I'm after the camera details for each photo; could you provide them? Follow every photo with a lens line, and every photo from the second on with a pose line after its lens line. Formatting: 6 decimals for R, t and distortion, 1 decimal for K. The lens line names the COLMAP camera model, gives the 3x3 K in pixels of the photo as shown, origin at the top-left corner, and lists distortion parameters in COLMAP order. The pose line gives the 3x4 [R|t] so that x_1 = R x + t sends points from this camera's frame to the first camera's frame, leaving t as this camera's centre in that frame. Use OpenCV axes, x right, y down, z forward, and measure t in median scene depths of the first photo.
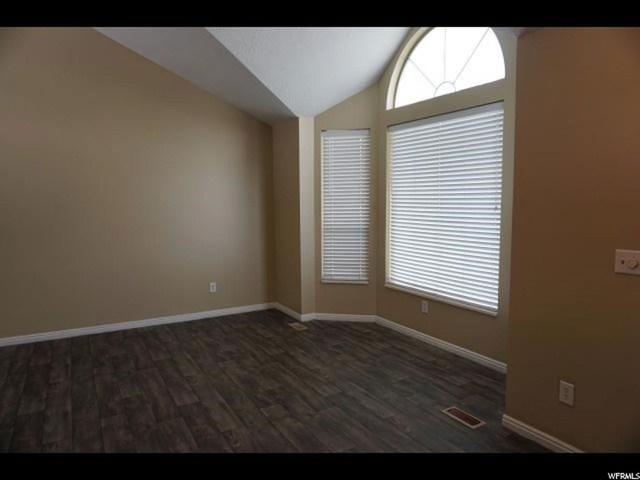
lens RADIAL K [[431.1, 0, 312.8], [0, 431.1, 240.4], [0, 0, 1]] dist [-0.003176, 0.000478]
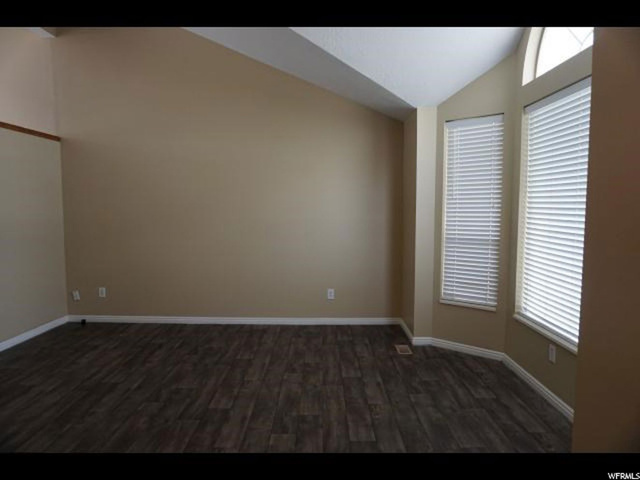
lens RADIAL K [[429.0, 0, 317.0], [0, 429.0, 239.7], [0, 0, 1]] dist [-0.026384, 0.001327]
pose [[0.860732, 0.046840, -0.506898, 0.246427], [-0.054539, 0.998512, -0.000342, -0.011248], [0.506128, 0.027940, 0.862006, 0.171248]]
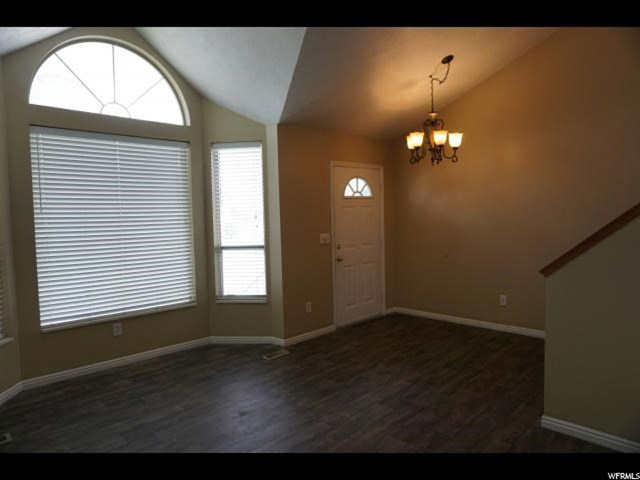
lens RADIAL K [[417.6, 0, 340.0], [0, 417.6, 239.5], [0, 0, 1]] dist [-0.068497, 0.001297]
pose [[-0.288788, -0.046023, 0.956286, -0.668707], [0.115248, 0.989909, 0.082445, -0.055777], [-0.950431, 0.134020, -0.280570, 0.687300]]
